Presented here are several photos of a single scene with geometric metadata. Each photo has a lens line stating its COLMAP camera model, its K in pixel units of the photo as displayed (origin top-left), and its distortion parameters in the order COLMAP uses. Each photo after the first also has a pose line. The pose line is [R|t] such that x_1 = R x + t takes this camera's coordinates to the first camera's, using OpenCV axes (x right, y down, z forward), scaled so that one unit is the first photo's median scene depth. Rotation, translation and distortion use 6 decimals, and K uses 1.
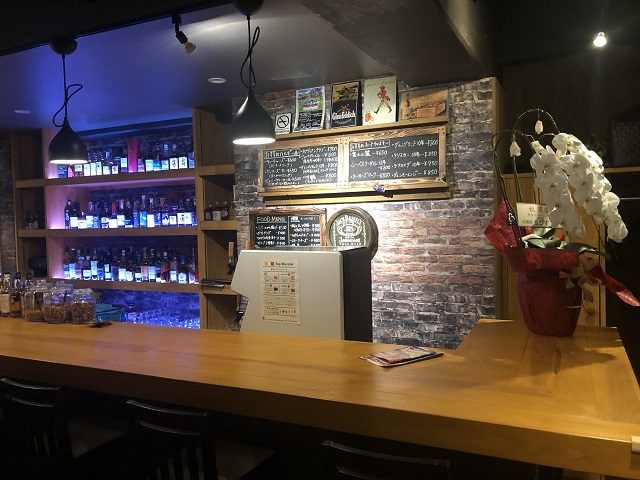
lens RADIAL K [[517.7, 0, 320.2], [0, 517.7, 241.0], [0, 0, 1]] dist [-0.006016, -0.015810]
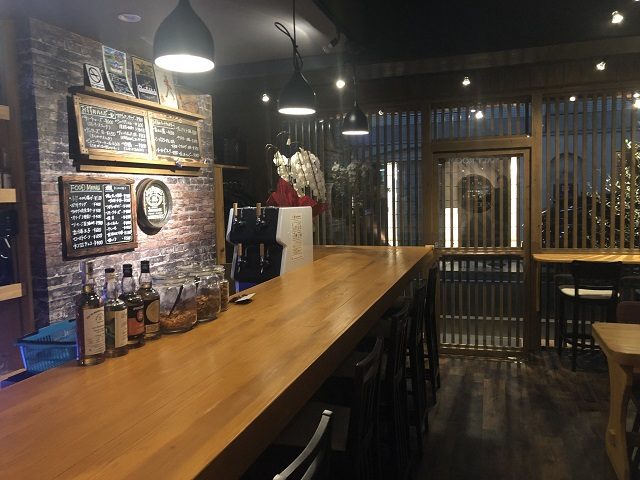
lens RADIAL K [[517.7, 0, 320.3], [0, 517.7, 237.5], [0, 0, 1]] dist [-0.006016, -0.015810]
pose [[-0.130240, -0.047265, 0.990355, -1.011741], [0.087333, 0.994434, 0.058944, 0.021649], [-0.987629, 0.094168, -0.125387, 0.781913]]
